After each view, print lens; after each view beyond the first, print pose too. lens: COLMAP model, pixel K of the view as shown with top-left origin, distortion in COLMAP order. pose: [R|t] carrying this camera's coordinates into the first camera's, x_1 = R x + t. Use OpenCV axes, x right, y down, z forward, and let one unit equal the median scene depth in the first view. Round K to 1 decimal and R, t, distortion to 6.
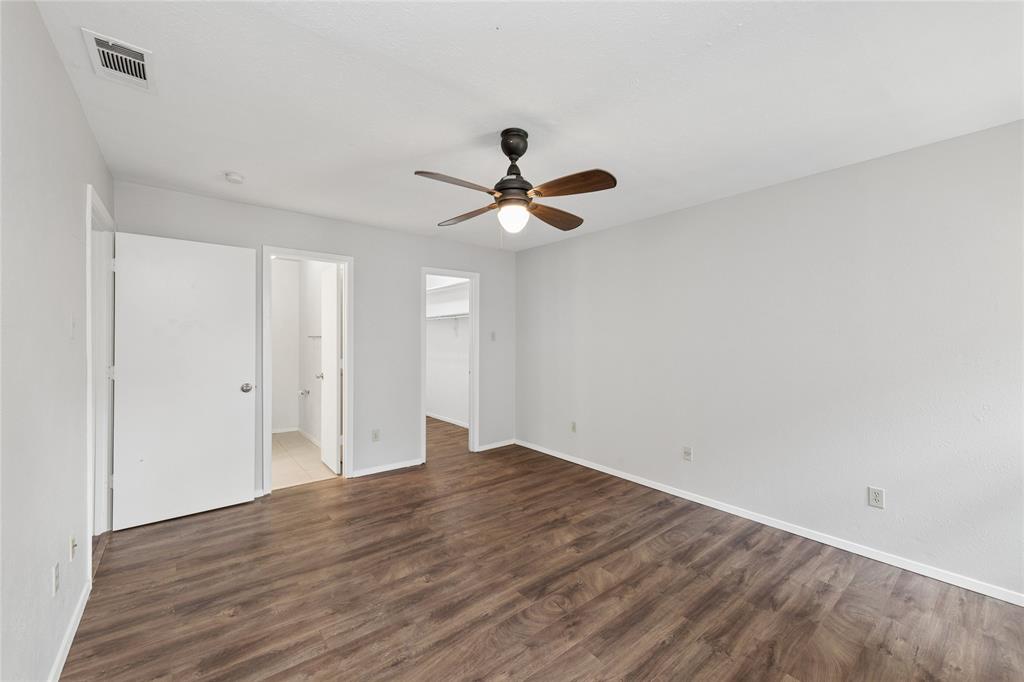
lens RADIAL K [[405.8, 0, 512.6], [0, 405.8, 336.3], [0, 0, 1]] dist [0.002353, -0.000722]
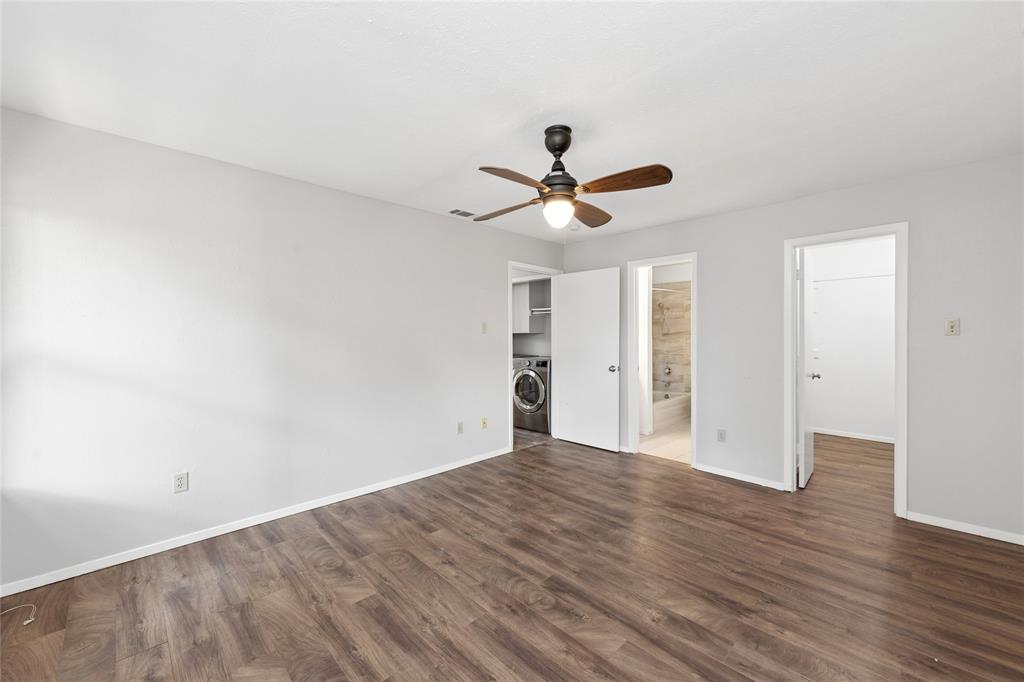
lens RADIAL K [[405.8, 0, 512.6], [0, 405.8, 336.3], [0, 0, 1]] dist [0.002353, -0.000722]
pose [[0.090833, 0.005404, -0.995851, 0.852104], [0.004697, 0.999972, 0.005854, 0.009482], [0.995855, -0.005209, 0.090805, 0.665309]]
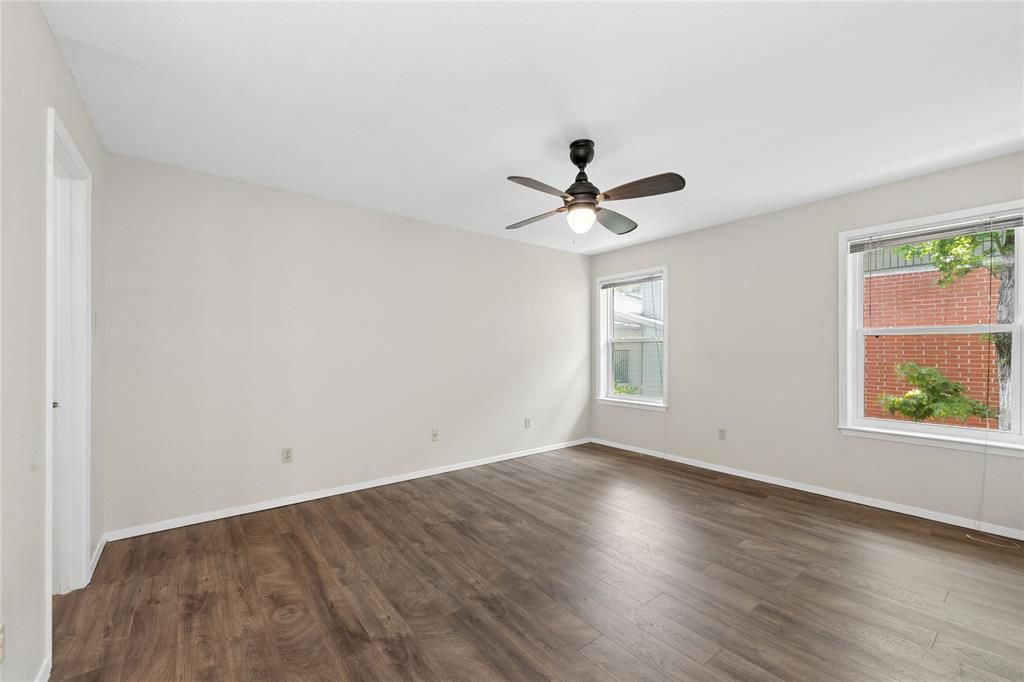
lens RADIAL K [[405.8, 0, 512.6], [0, 405.8, 336.3], [0, 0, 1]] dist [0.002353, -0.000722]
pose [[0.021496, 0.030521, 0.999303, -0.953095], [-0.003800, 0.999529, -0.030446, 0.053462], [-0.999762, -0.003143, 0.021602, 0.979563]]
